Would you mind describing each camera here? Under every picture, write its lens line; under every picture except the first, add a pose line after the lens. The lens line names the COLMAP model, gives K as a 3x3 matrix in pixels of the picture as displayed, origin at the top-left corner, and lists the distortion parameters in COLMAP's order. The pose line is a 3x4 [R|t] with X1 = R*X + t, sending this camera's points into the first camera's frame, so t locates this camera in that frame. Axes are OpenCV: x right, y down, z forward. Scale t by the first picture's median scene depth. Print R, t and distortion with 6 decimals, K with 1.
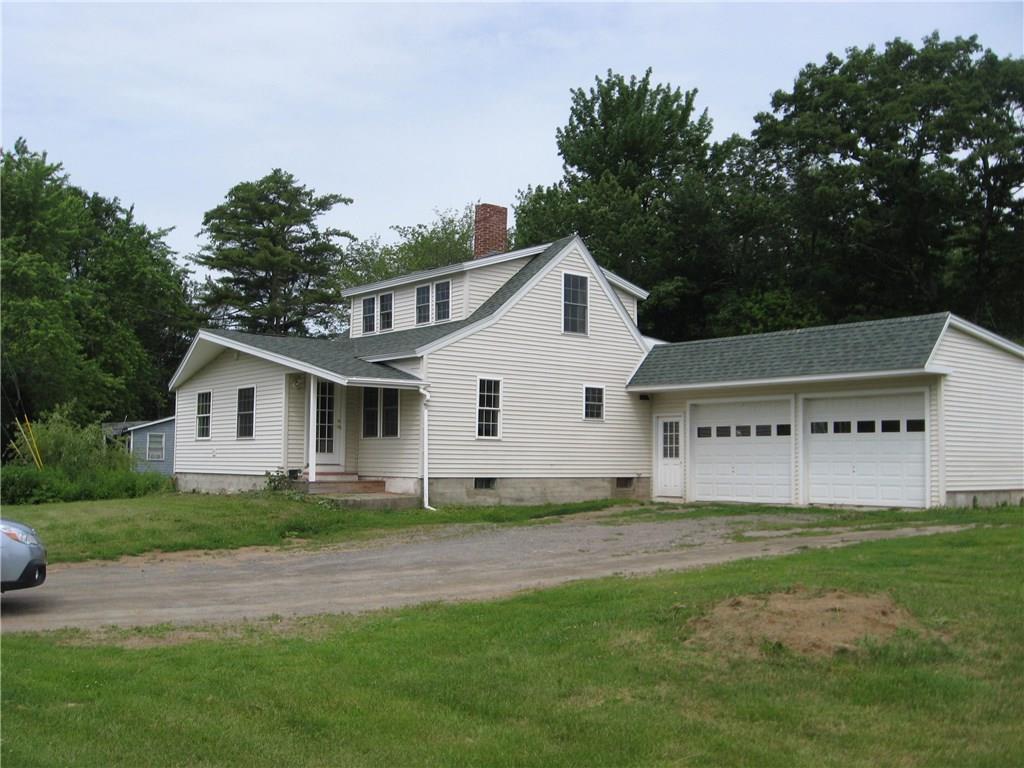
lens RADIAL K [[1046.3, 0, 512.0], [0, 1046.3, 384.0], [0, 0, 1]] dist [-0.116424, 0.025180]
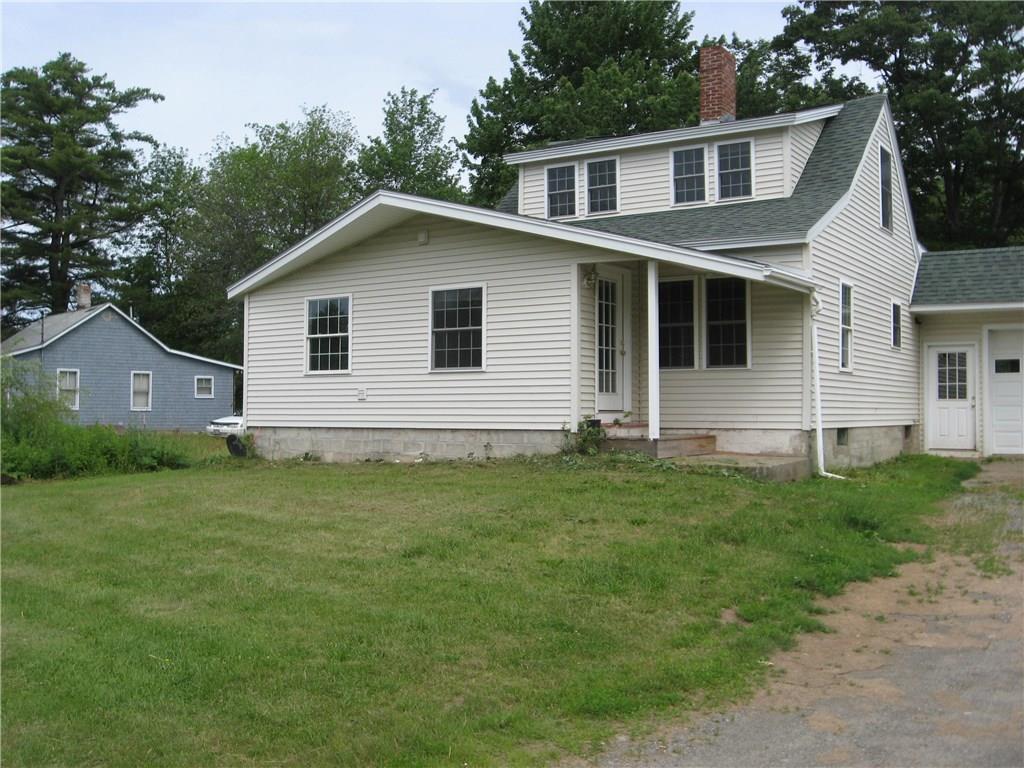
lens RADIAL K [[1046.3, 0, 512.0], [0, 1046.3, 384.0], [0, 0, 1]] dist [-0.116424, 0.025180]
pose [[0.956511, 0.000600, 0.291696, -0.374106], [-0.015454, 0.998698, 0.048621, 0.027176], [-0.291287, -0.051014, 0.955275, 0.363399]]
